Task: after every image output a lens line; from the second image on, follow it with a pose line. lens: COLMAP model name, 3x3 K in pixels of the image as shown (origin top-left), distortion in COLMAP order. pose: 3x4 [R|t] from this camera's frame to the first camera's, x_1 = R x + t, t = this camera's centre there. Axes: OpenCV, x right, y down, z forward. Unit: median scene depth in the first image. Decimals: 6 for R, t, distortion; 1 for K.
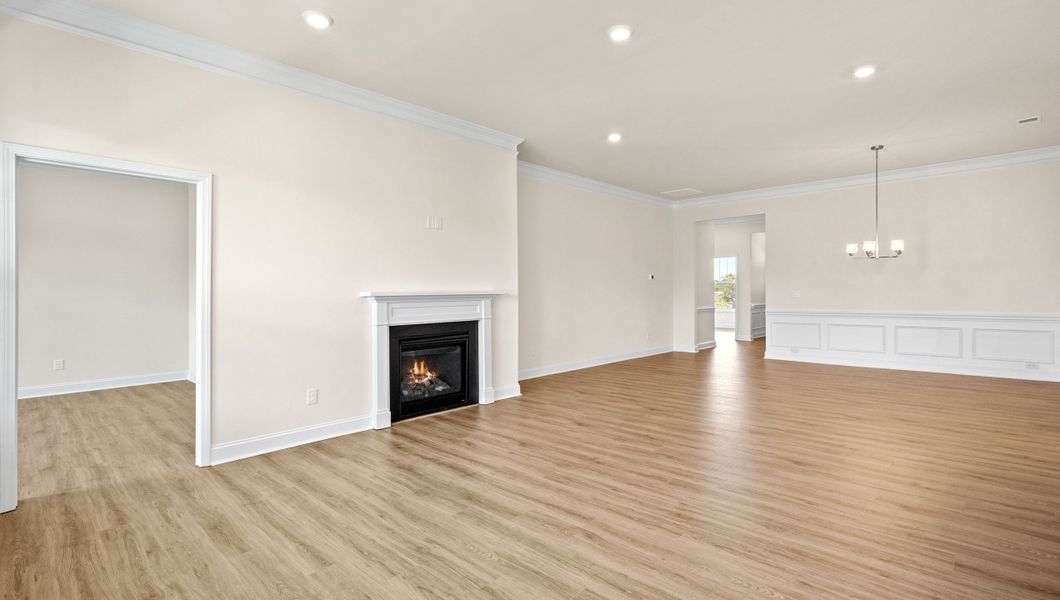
lens RADIAL K [[487.4, 0, 526.8], [0, 487.4, 294.4], [0, 0, 1]] dist [-0.003259, 0.000238]
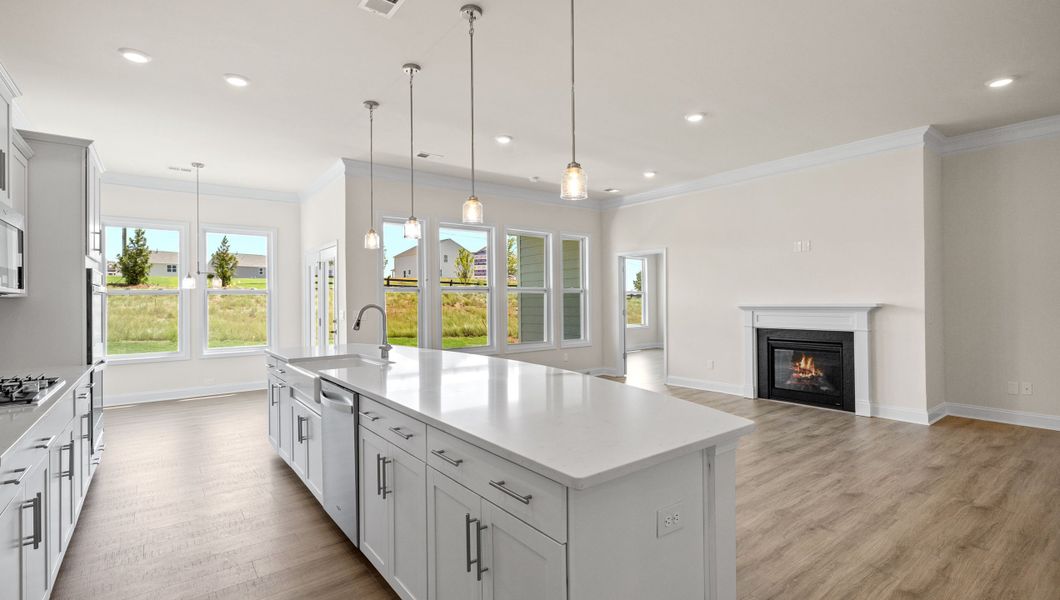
lens RADIAL K [[487.4, 0, 526.8], [0, 487.4, 294.4], [0, 0, 1]] dist [-0.003259, 0.000238]
pose [[-0.161953, -0.006337, -0.986778, 1.186112], [-0.002240, 0.999979, -0.006054, -0.020847], [0.986796, 0.001230, -0.161964, 0.574997]]
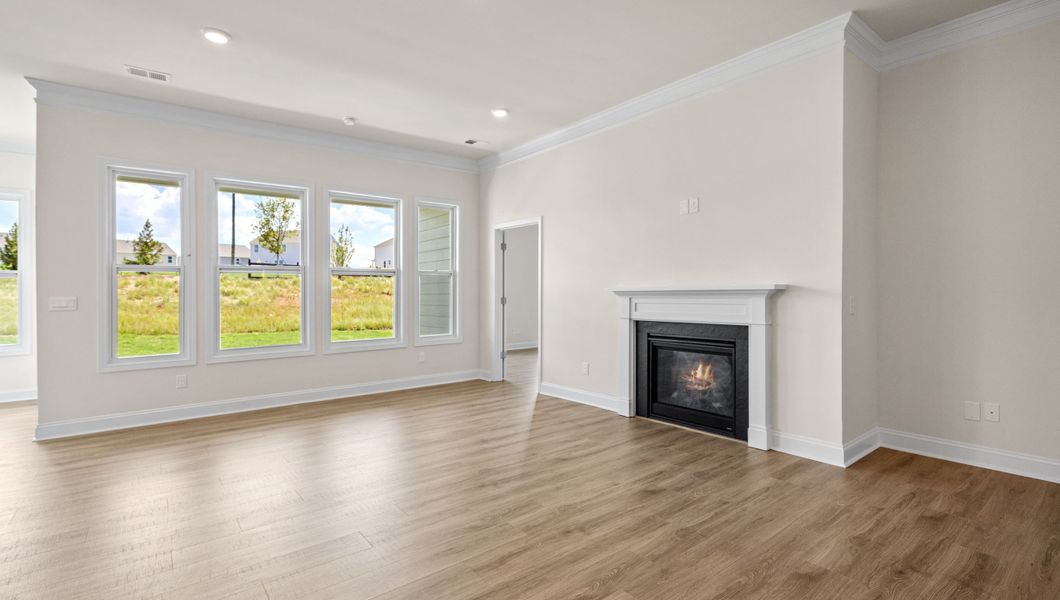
lens RADIAL K [[487.4, 0, 526.8], [0, 487.4, 294.4], [0, 0, 1]] dist [-0.003259, 0.000238]
pose [[-0.150228, 0.011635, -0.988583, 0.752433], [-0.001465, 0.999927, 0.011992, -0.001144], [0.988650, 0.003250, -0.150200, 0.923439]]
